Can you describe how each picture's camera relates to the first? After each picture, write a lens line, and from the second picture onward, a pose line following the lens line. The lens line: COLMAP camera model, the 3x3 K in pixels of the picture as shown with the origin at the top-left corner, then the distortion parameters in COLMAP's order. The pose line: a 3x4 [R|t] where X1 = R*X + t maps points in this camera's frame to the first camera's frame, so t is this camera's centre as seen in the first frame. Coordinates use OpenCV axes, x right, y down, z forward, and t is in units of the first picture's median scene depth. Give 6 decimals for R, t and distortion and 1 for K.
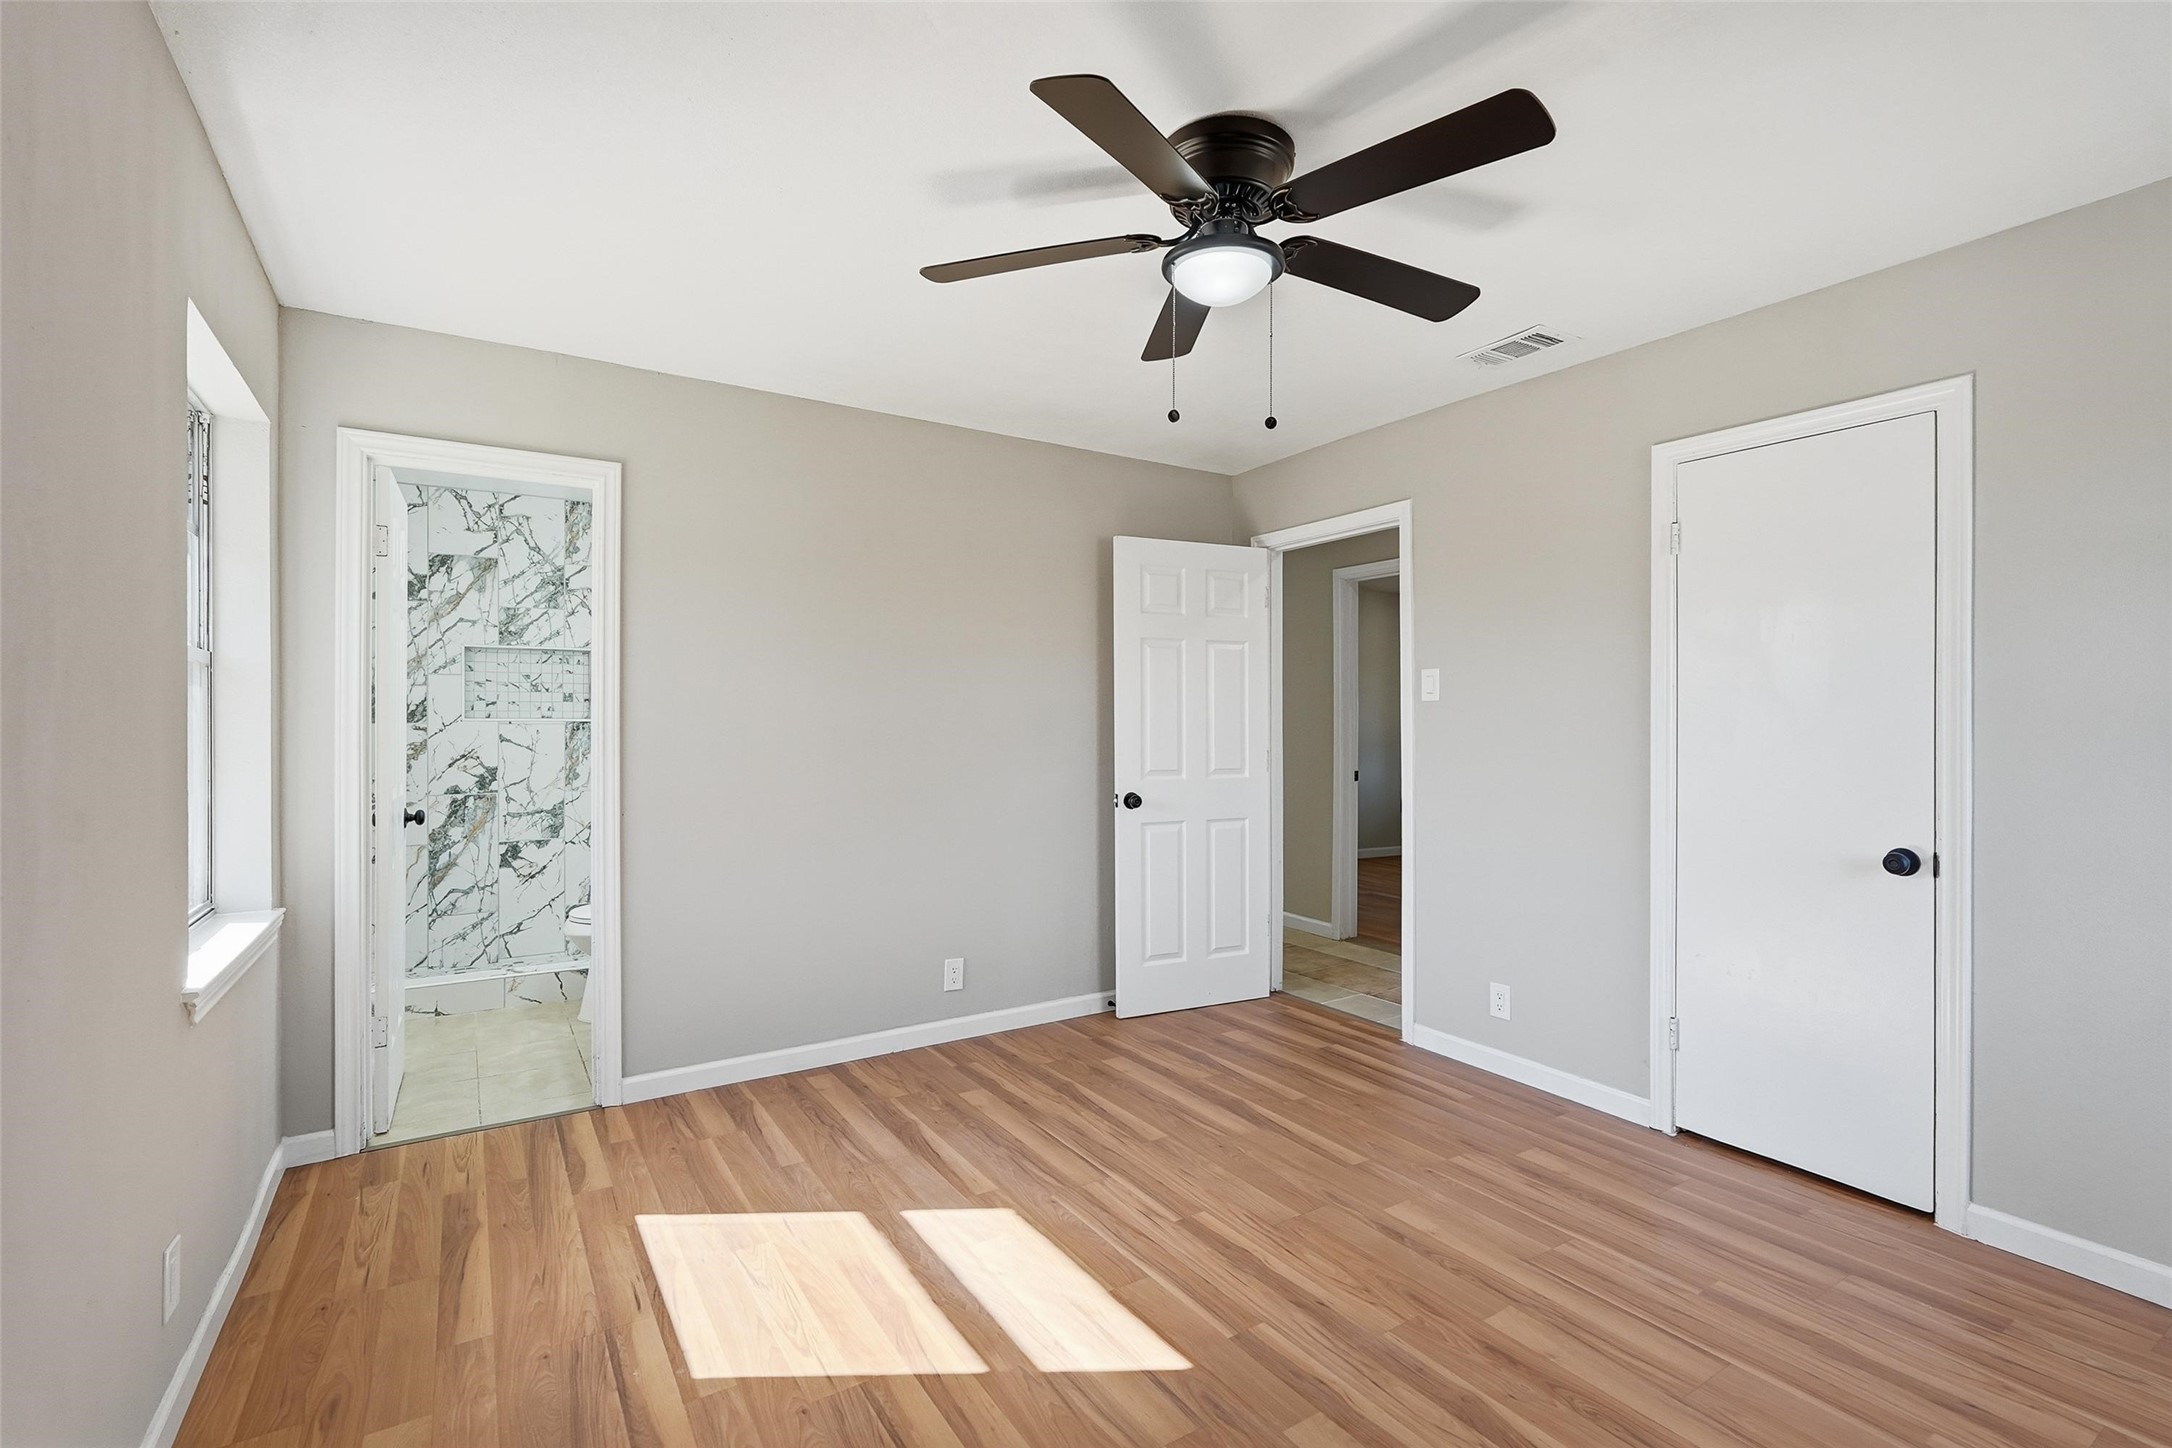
lens RADIAL K [[976.2, 0, 1081.5], [0, 976.2, 720.0], [0, 0, 1]] dist [-0.007592, 0.003181]
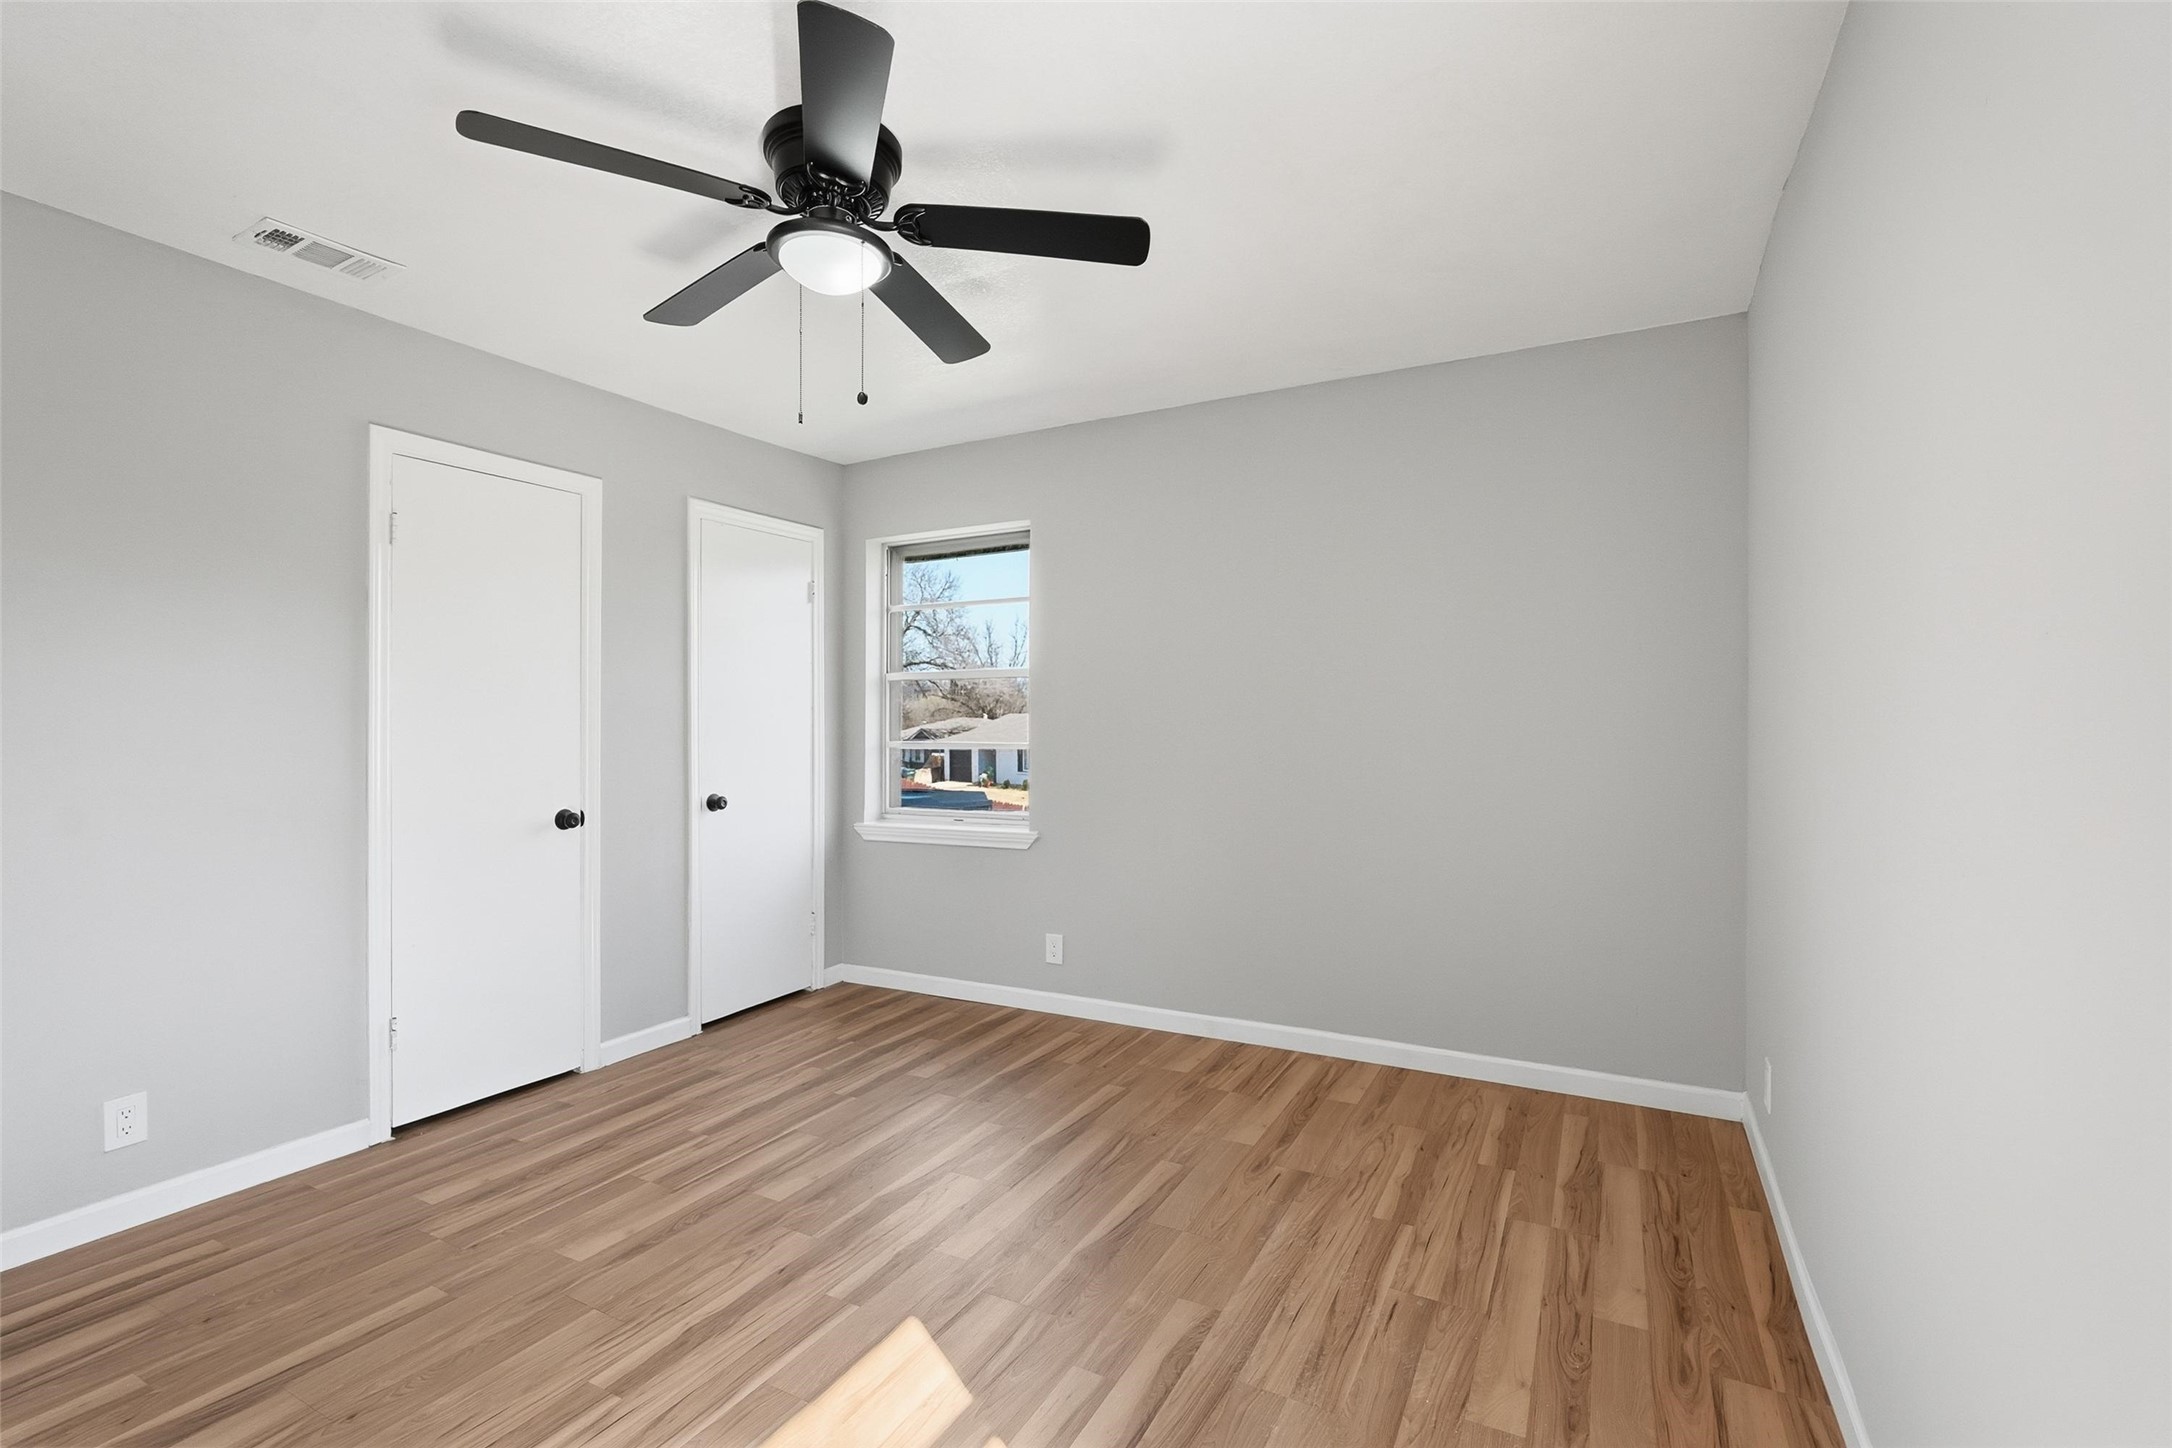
lens RADIAL K [[976.2, 0, 1081.8], [0, 976.2, 710.4], [0, 0, 1]] dist [-0.007592, 0.003181]
pose [[-0.485641, 0.008196, 0.874120, -0.702393], [0.000396, 0.999958, -0.009156, 0.006230], [-0.874158, -0.004100, -0.485624, 1.040865]]
